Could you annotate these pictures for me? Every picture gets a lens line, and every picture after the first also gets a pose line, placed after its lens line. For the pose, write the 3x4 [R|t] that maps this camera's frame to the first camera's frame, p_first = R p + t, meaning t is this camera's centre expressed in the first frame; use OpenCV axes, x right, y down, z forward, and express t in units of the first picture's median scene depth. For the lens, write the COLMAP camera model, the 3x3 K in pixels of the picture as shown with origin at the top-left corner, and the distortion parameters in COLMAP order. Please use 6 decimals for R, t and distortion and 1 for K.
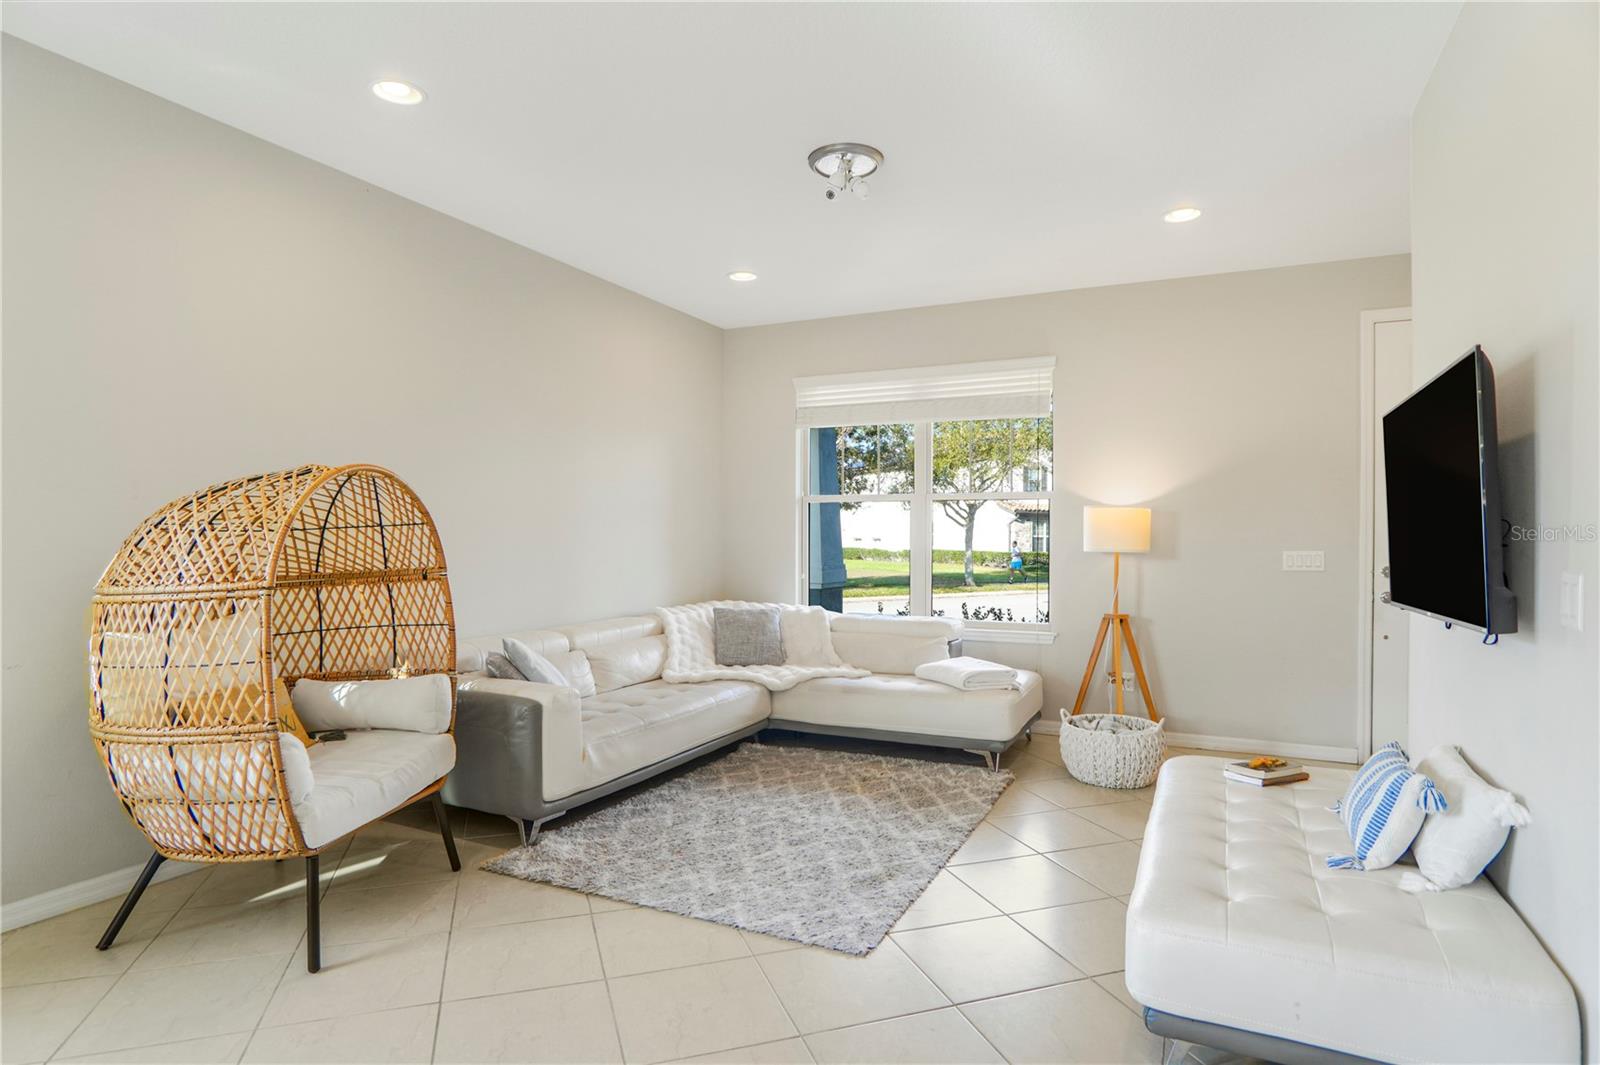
lens RADIAL K [[849.9, 0, 793.0], [0, 849.9, 541.1], [0, 0, 1]] dist [-0.015470, -0.001101]
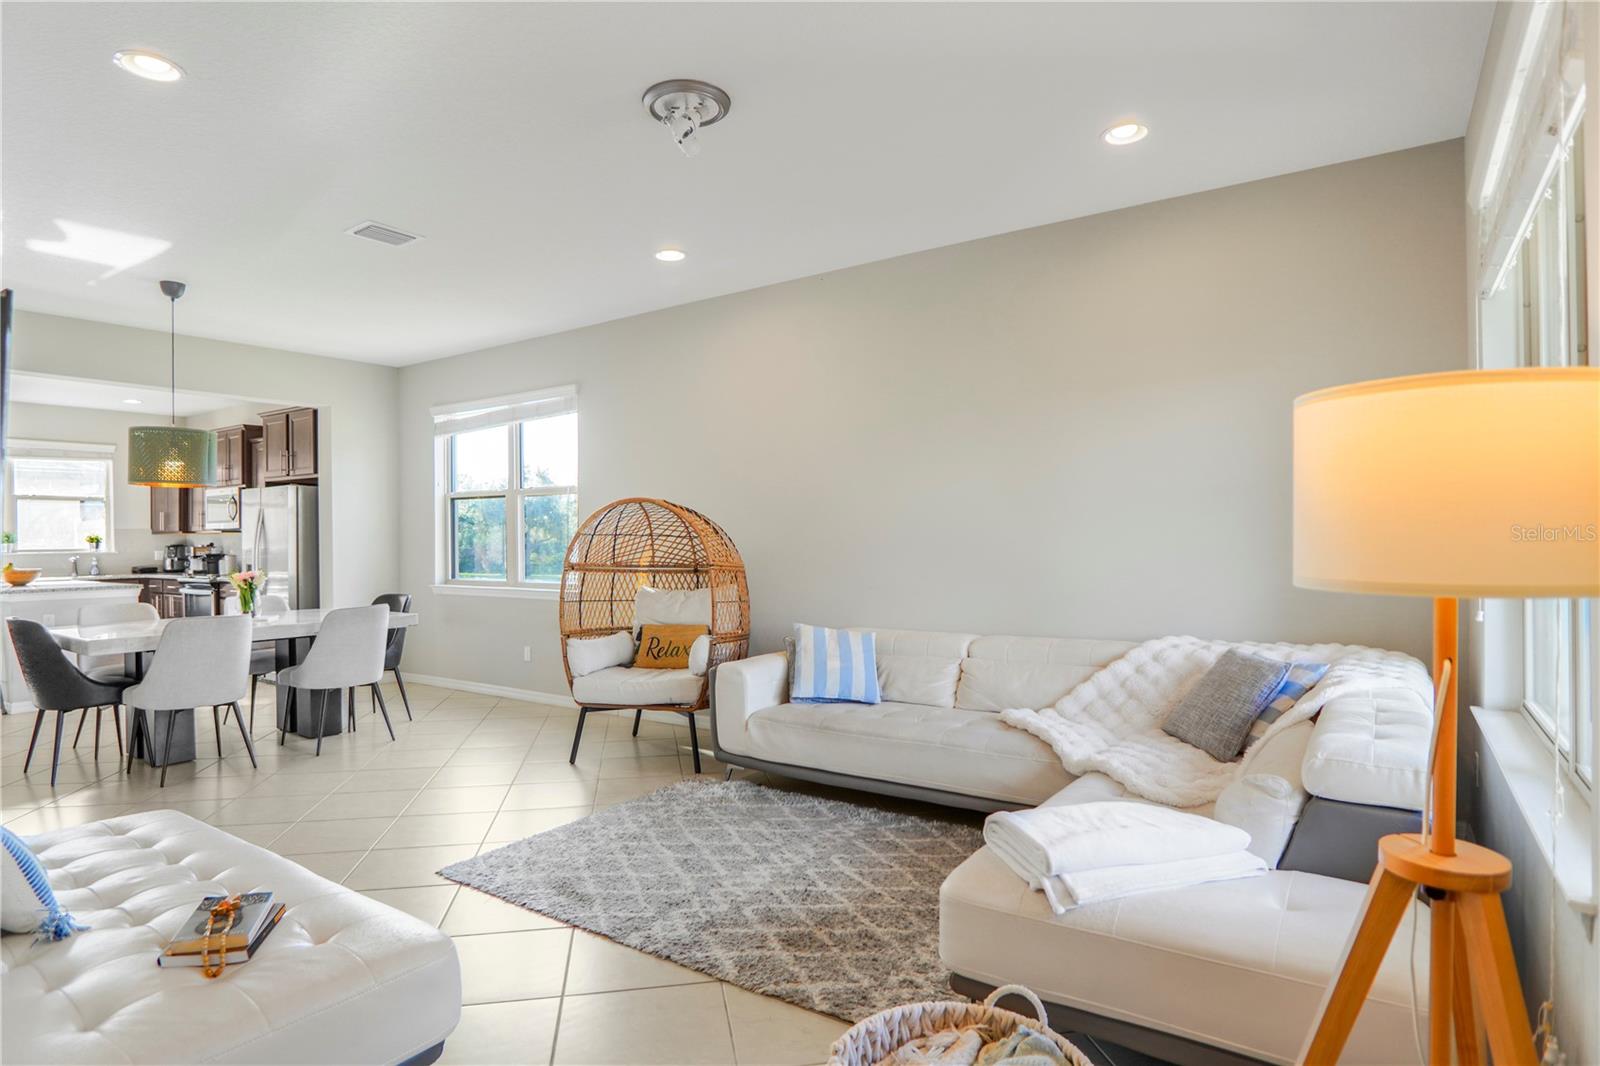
lens RADIAL K [[873.5, 0, 800.0], [0, 873.5, 533.0], [0, 0, 1]] dist [-0.035879, 0.010386]
pose [[-0.141458, -0.006576, -0.989922, 0.730402], [0.006170, 0.999953, -0.007525, -0.002141], [0.989925, -0.007172, -0.141411, 0.977007]]
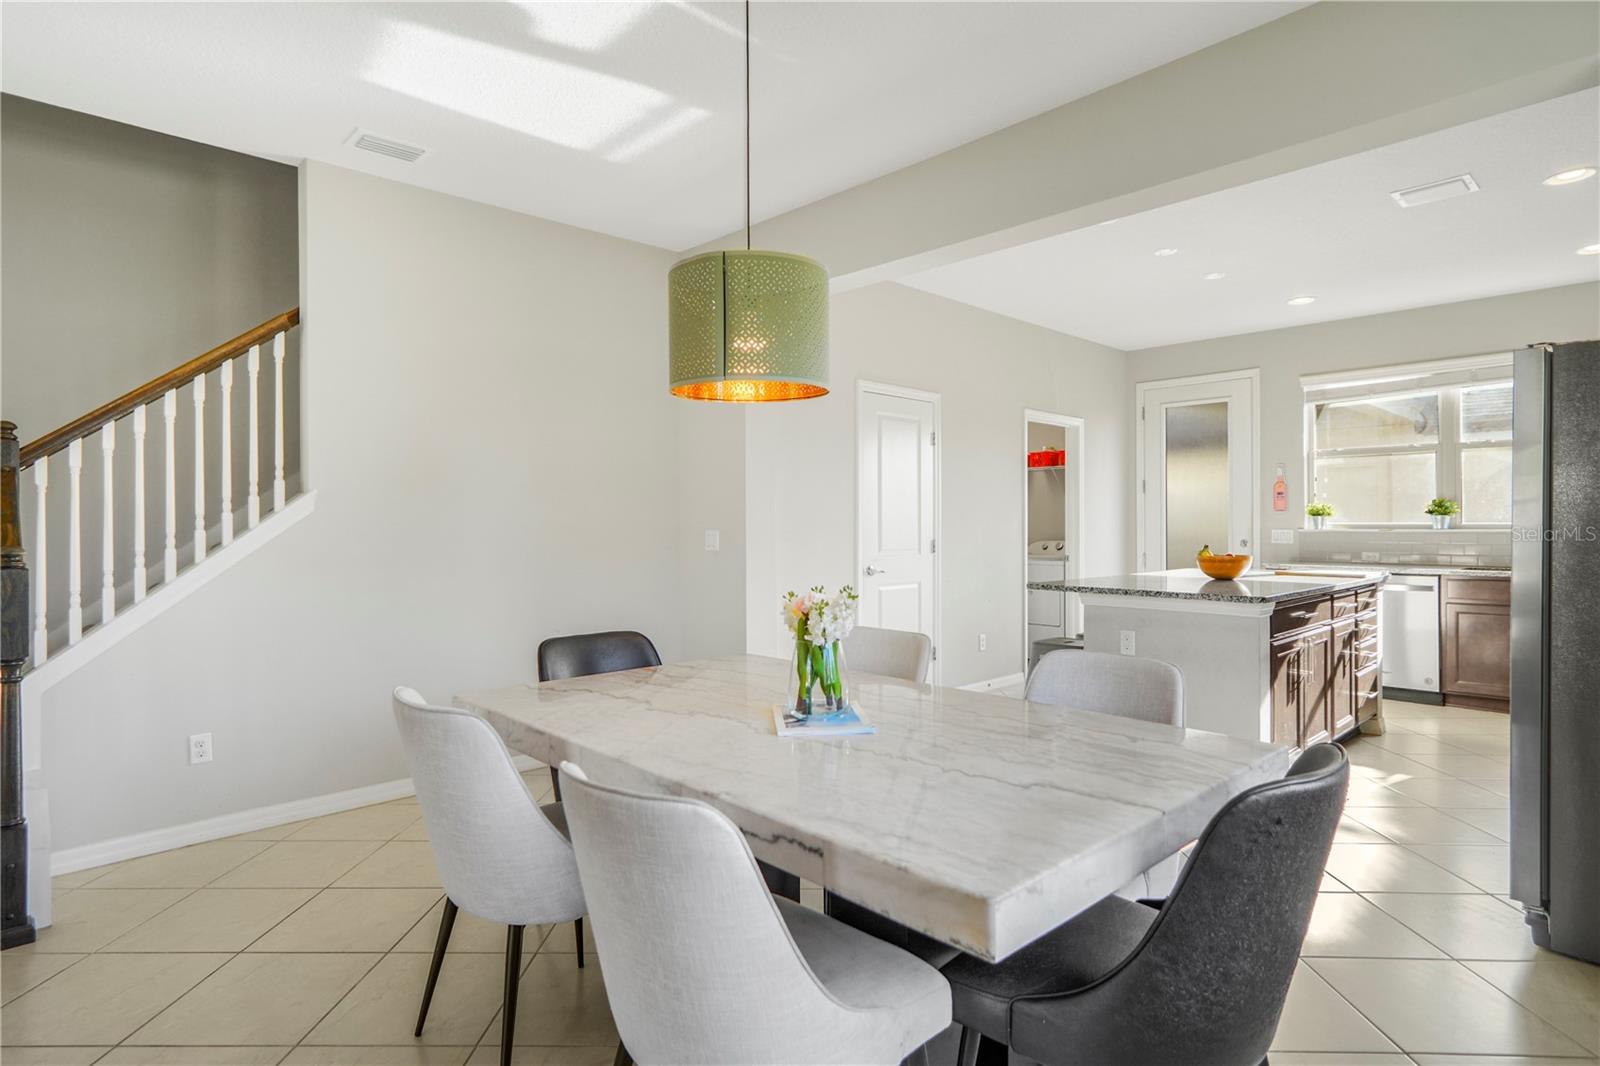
lens RADIAL K [[866.2, 0, 790.5], [0, 866.2, 526.6], [0, 0, 1]] dist [-0.013232, 0.001045]
pose [[-0.942412, -0.001401, 0.334450, -0.492469], [0.002828, 0.999922, 0.012157, -0.005948], [-0.334441, 0.012403, -0.942335, 0.487129]]
